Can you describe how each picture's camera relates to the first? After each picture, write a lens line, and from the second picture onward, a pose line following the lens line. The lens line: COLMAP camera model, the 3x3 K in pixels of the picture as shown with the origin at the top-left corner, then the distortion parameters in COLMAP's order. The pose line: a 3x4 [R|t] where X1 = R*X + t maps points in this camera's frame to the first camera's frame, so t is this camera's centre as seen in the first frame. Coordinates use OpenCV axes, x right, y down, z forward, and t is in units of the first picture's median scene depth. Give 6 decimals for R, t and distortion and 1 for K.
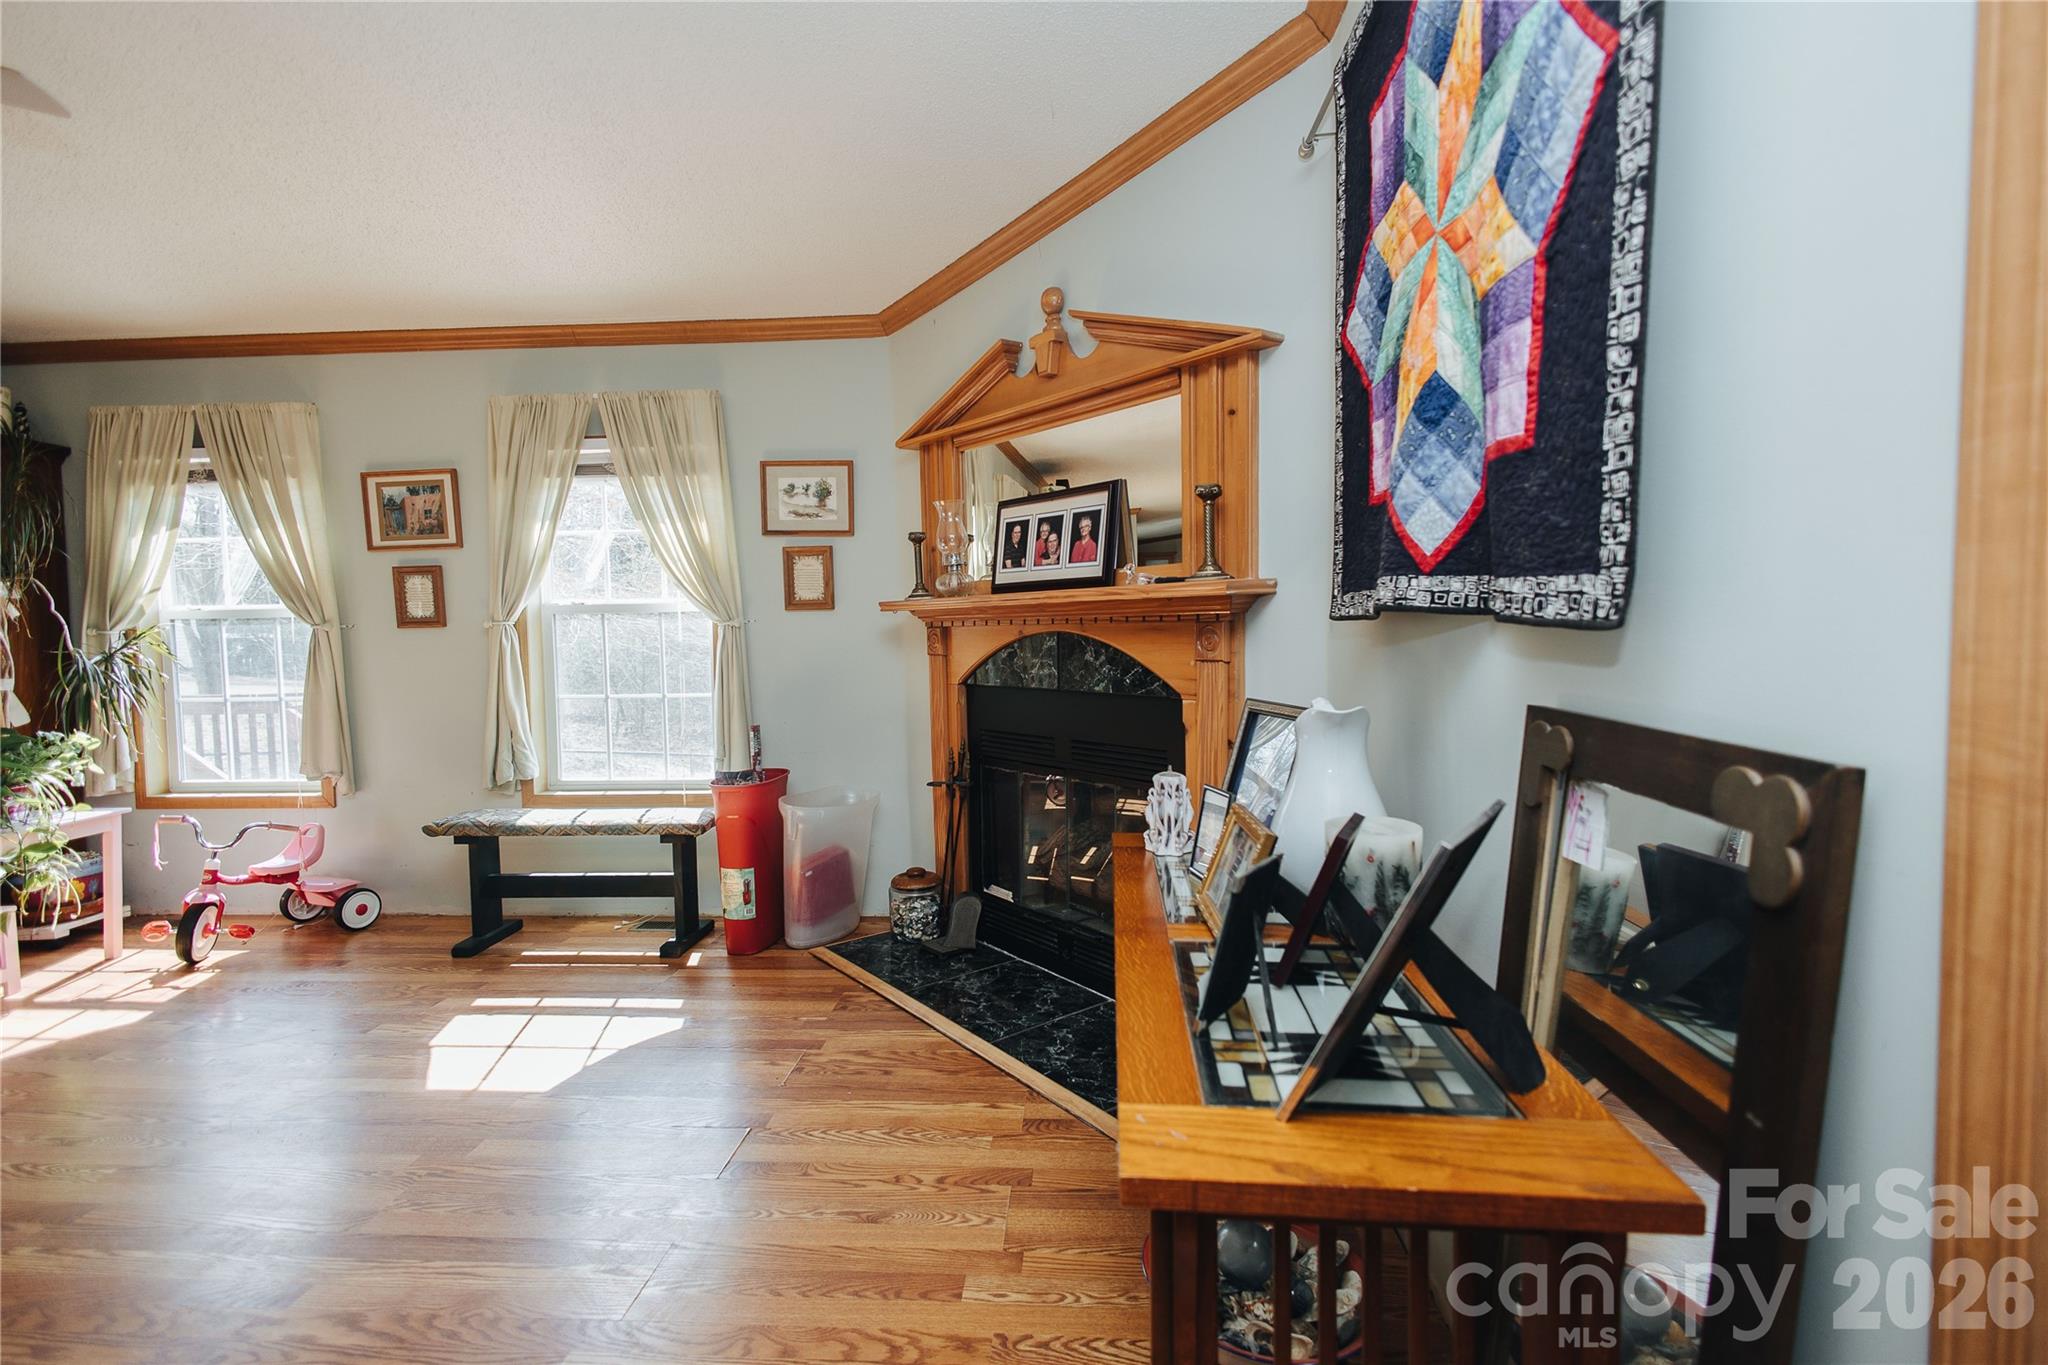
lens RADIAL K [[949.4, 0, 1030.8], [0, 949.4, 681.5], [0, 0, 1]] dist [0.015649, -0.003716]
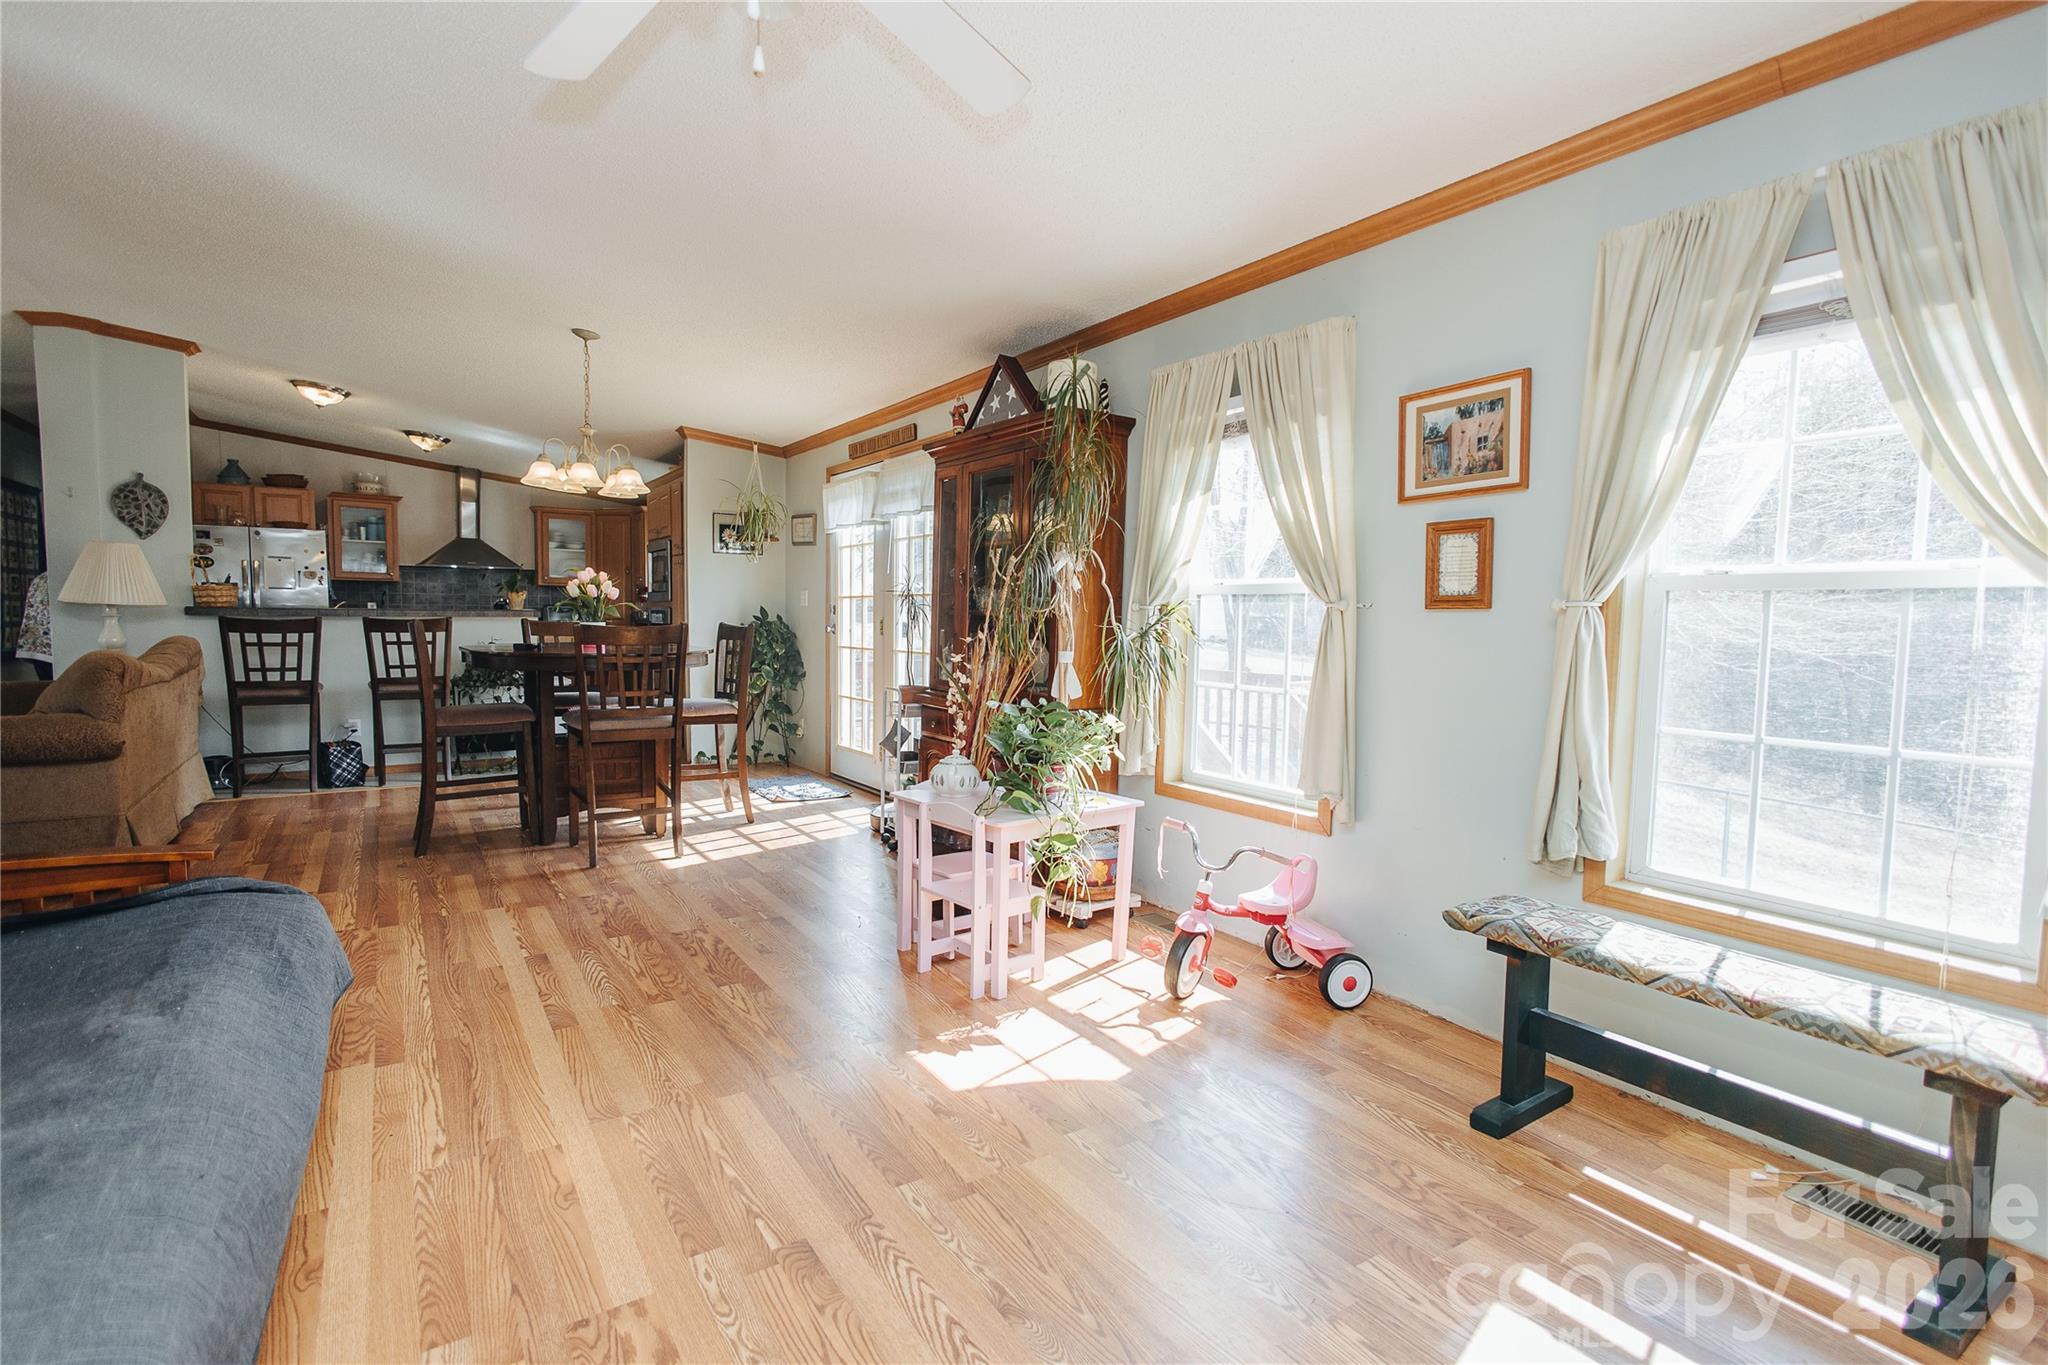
lens RADIAL K [[989.0, 0, 1013.9], [0, 989.0, 685.1], [0, 0, 1]] dist [-0.001726, -0.000729]
pose [[0.593377, 0.083306, -0.800602, -0.255488], [-0.070119, 0.996199, 0.051689, -0.016088], [0.801865, 0.025467, 0.596962, 0.320453]]
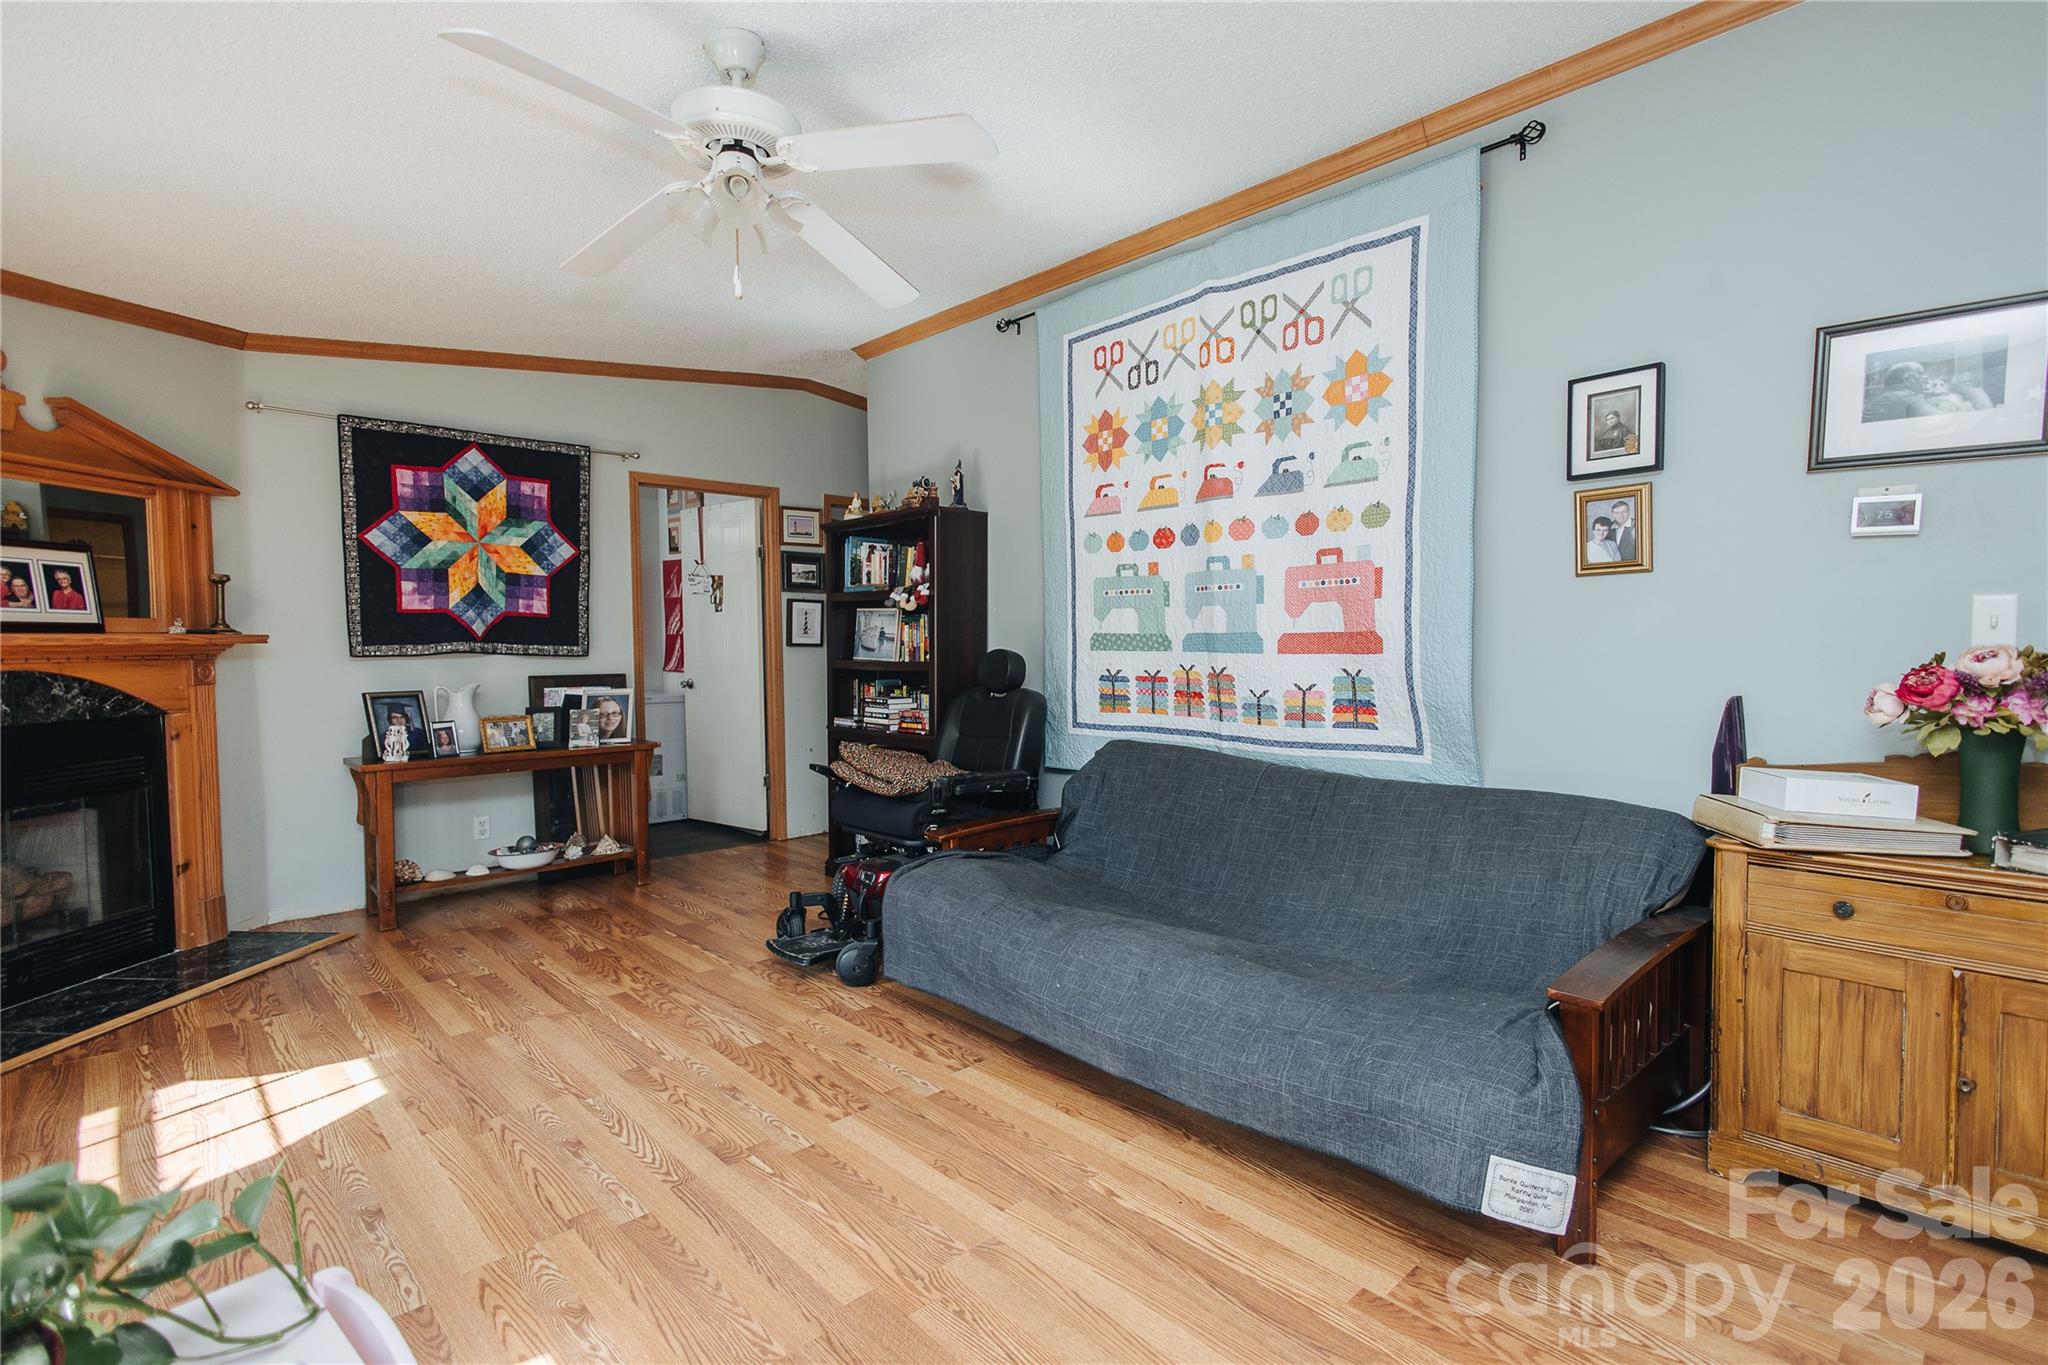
lens RADIAL K [[949.4, 0, 1010.6], [0, 949.4, 678.2], [0, 0, 1]] dist [0.015649, -0.003716]
pose [[-0.733505, -0.008231, 0.679634, -1.197972], [0.057114, 0.995644, 0.073700, -0.046853], [-0.677280, 0.092876, -0.729840, 0.813602]]
